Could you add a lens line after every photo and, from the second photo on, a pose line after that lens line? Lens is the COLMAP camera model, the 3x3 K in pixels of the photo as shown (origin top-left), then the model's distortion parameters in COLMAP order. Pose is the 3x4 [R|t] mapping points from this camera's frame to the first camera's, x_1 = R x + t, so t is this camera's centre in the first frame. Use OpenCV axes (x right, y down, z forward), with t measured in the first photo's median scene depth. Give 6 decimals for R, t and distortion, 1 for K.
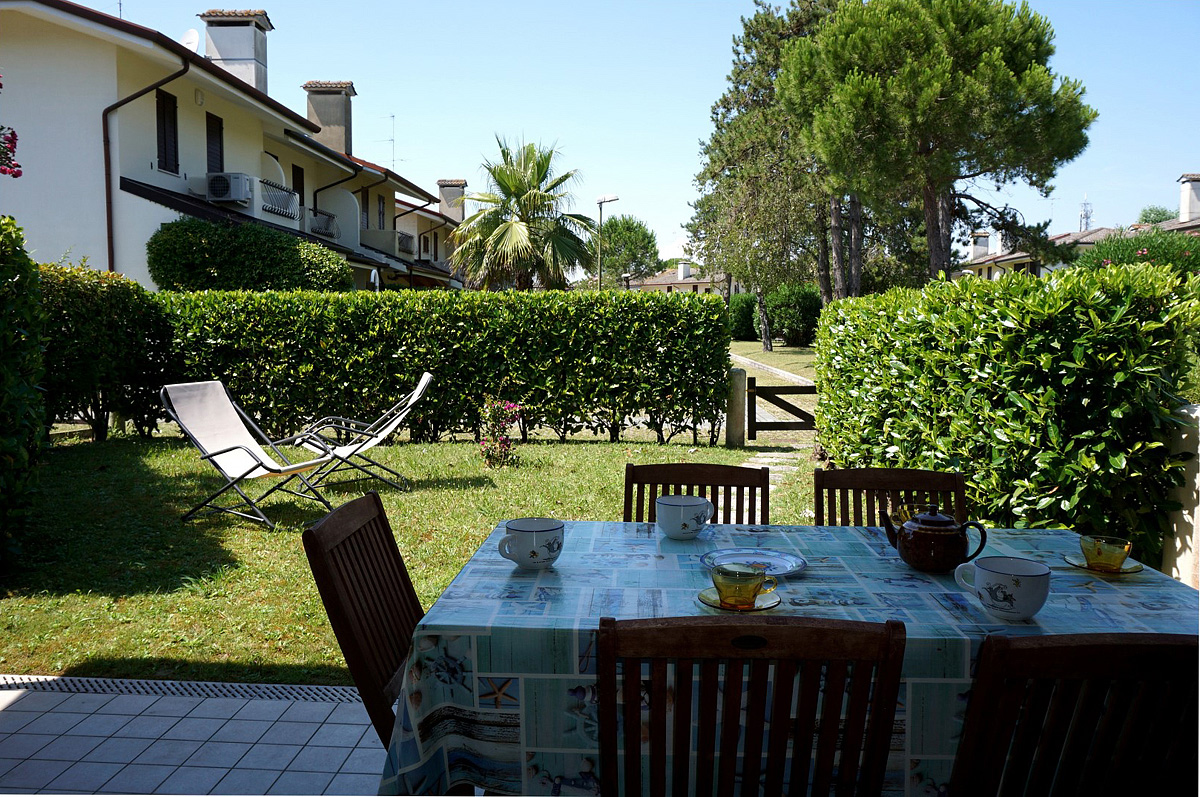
lens RADIAL K [[901.7, 0, 604.5], [0, 901.7, 399.7], [0, 0, 1]] dist [-0.047438, 0.014806]
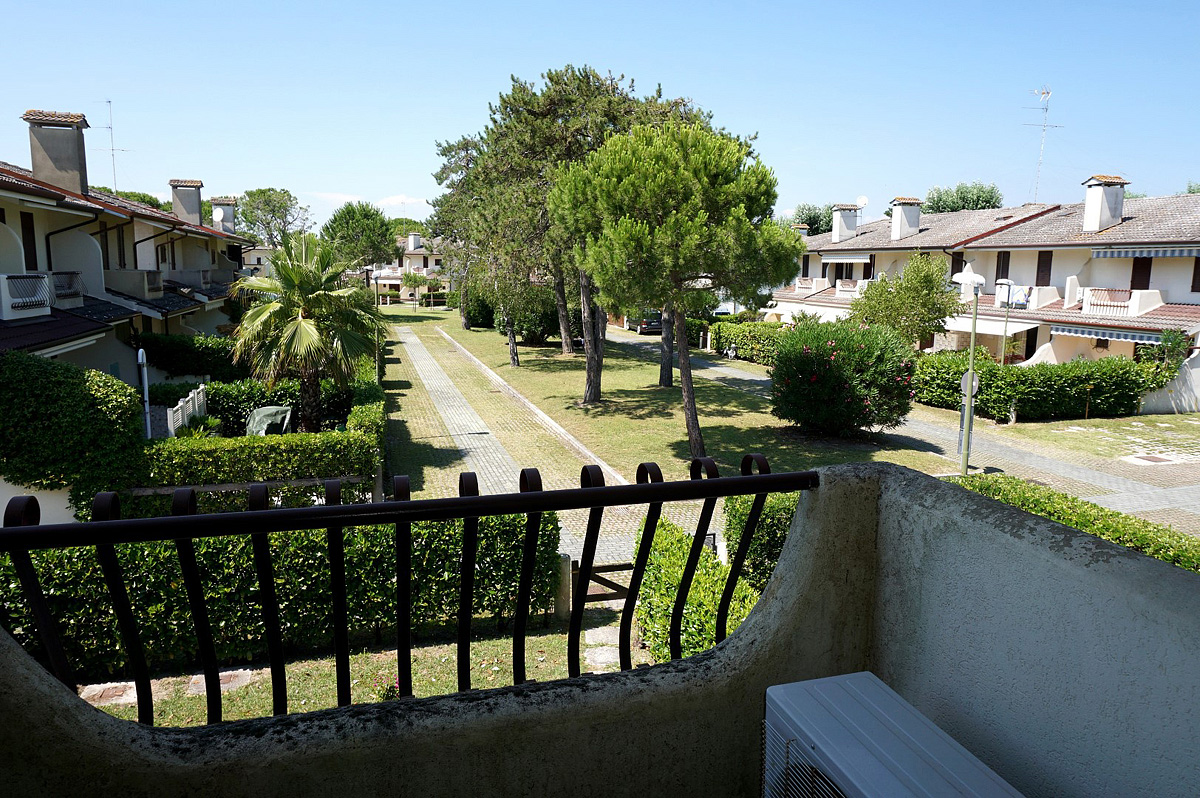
lens RADIAL K [[826.0, 0, 597.8], [0, 826.0, 397.4], [0, 0, 1]] dist [-0.012623, 0.011541]
pose [[0.950244, -0.040746, 0.308831, -0.090718], [0.016809, 0.996671, 0.079775, -0.221722], [-0.311053, -0.070614, 0.947765, -0.006606]]
